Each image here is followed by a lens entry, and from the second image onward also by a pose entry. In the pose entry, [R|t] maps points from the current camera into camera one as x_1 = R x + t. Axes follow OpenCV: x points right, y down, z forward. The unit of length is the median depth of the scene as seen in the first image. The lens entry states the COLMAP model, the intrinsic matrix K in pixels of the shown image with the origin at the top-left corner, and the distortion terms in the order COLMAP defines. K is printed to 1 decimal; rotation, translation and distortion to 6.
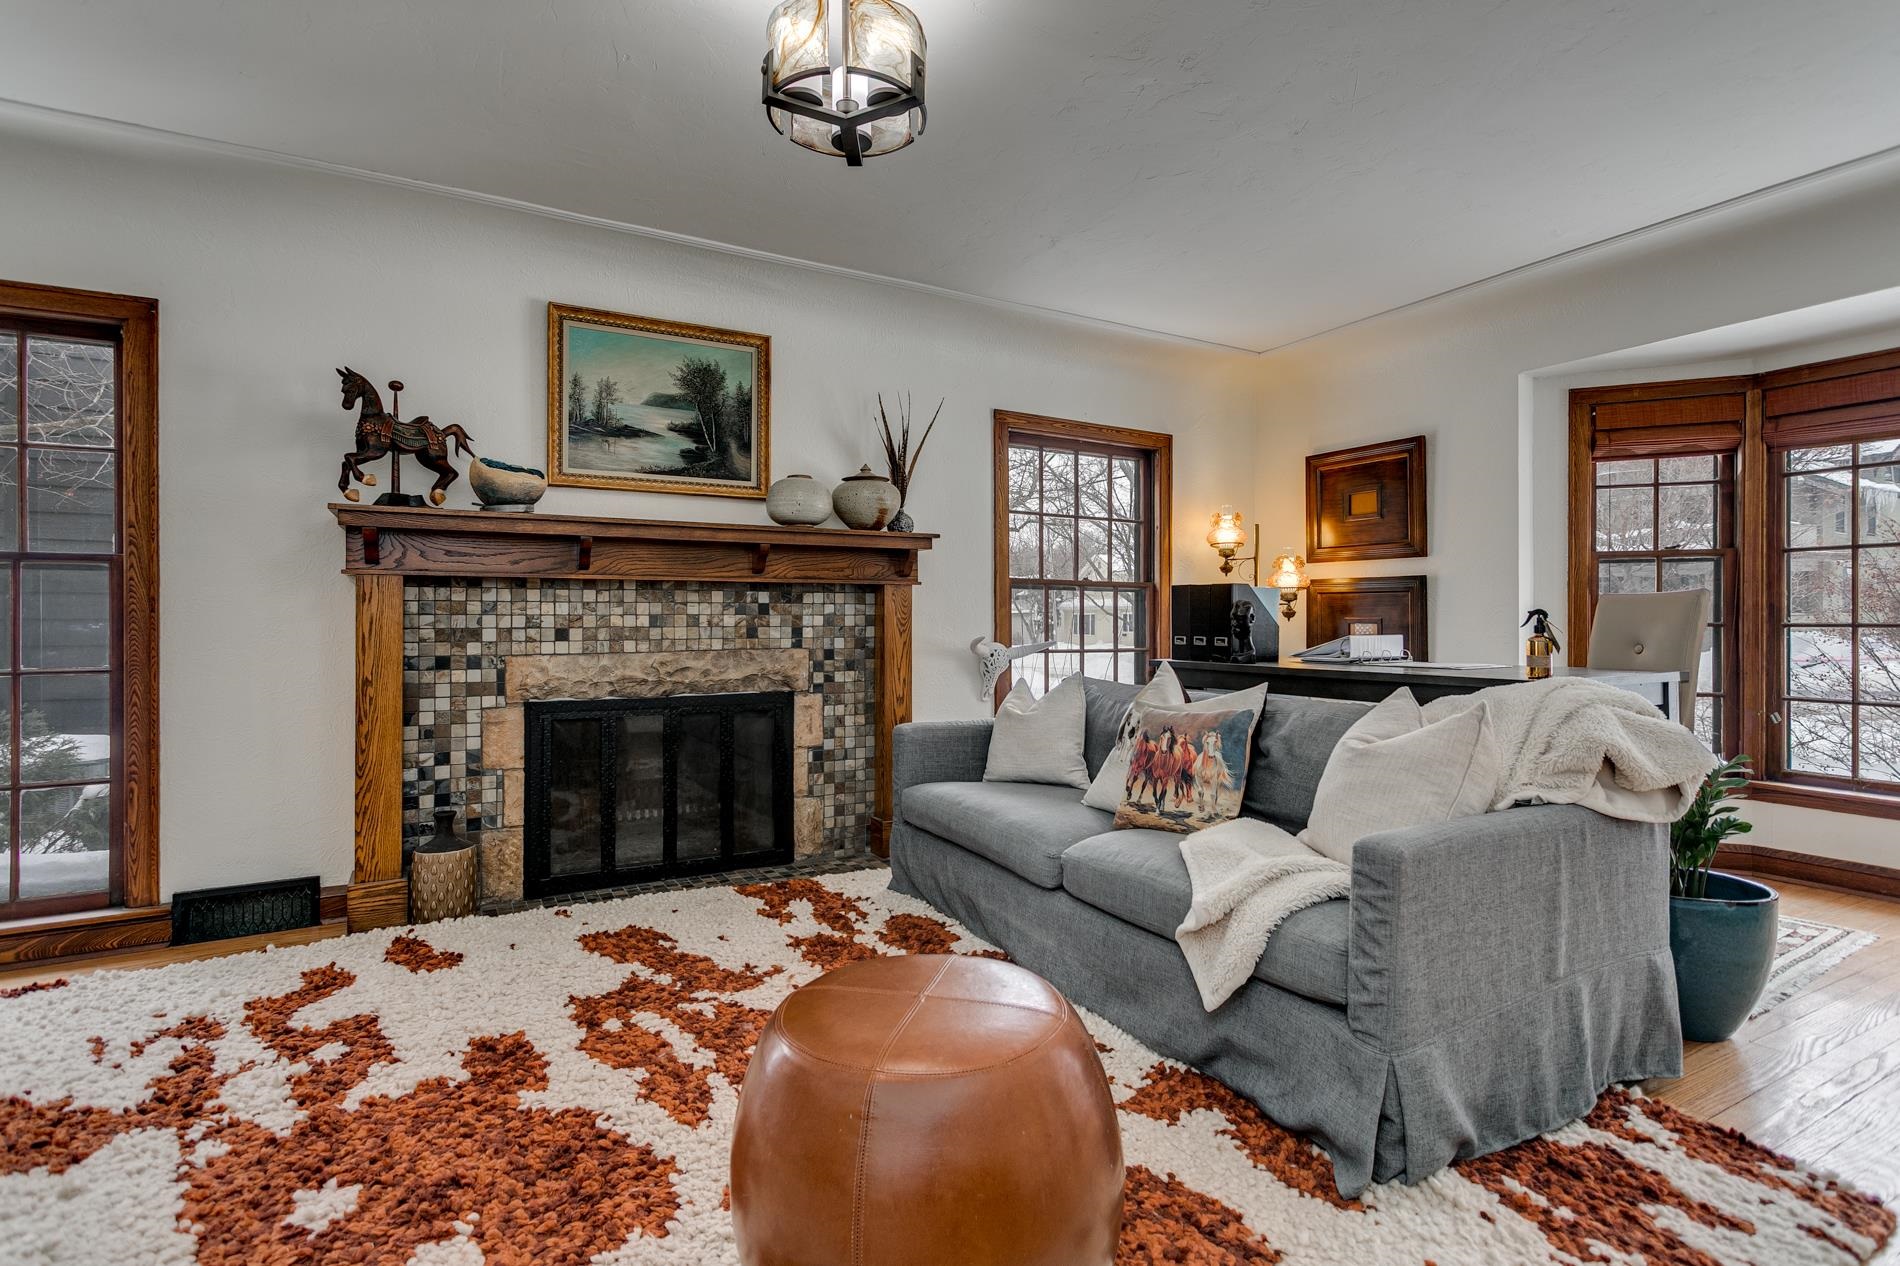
lens RADIAL K [[942.9, 0, 954.1], [0, 942.9, 622.6], [0, 0, 1]] dist [0.005678, -0.000246]
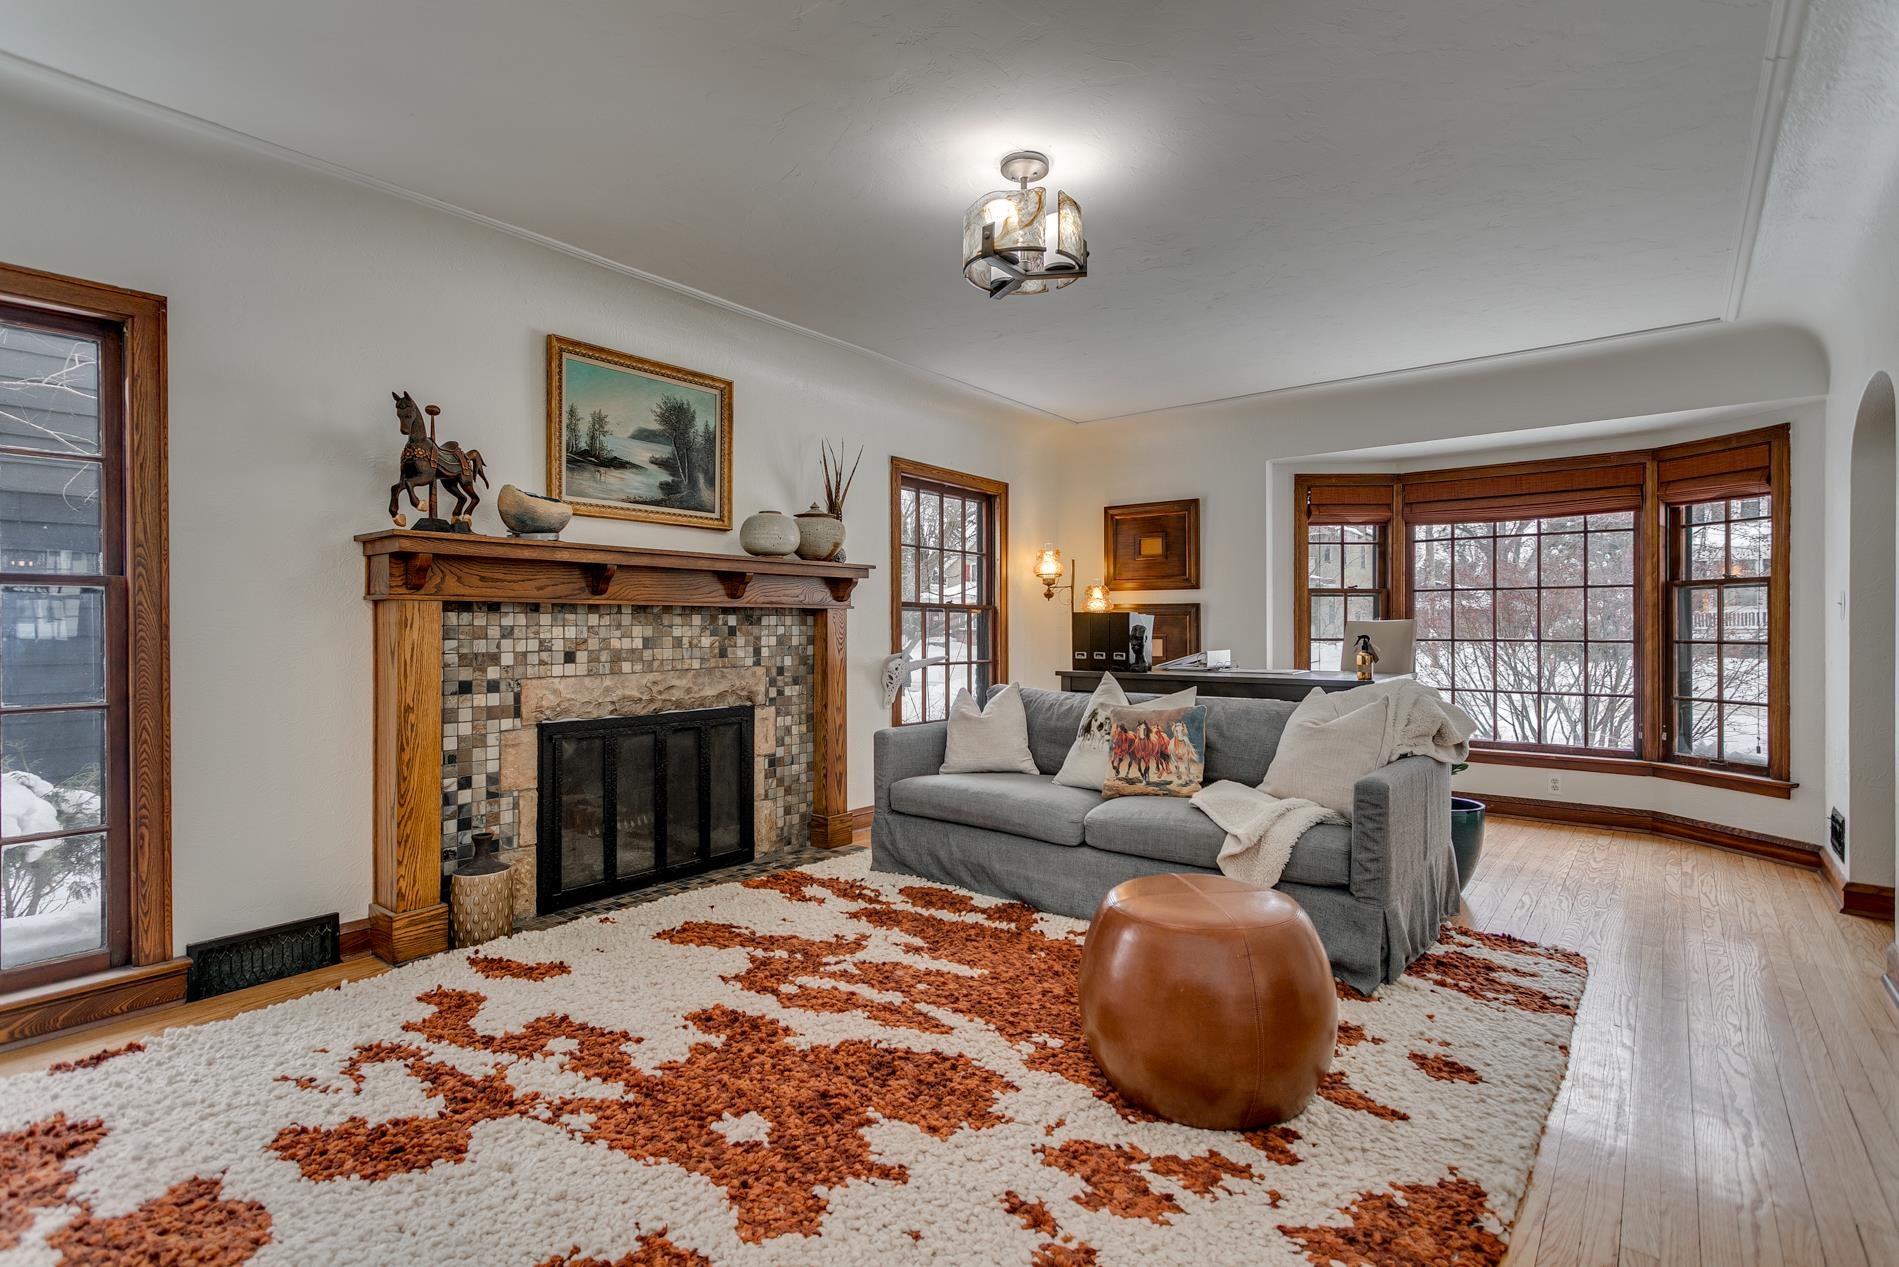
lens RADIAL K [[942.4, 0, 944.1], [0, 942.4, 633.8], [0, 0, 1]] dist [0.005678, -0.000246]
pose [[0.922029, -0.003538, 0.387106, -0.488178], [0.001736, 0.999986, 0.005003, -0.019660], [-0.387118, -0.003941, 0.922022, -0.128070]]
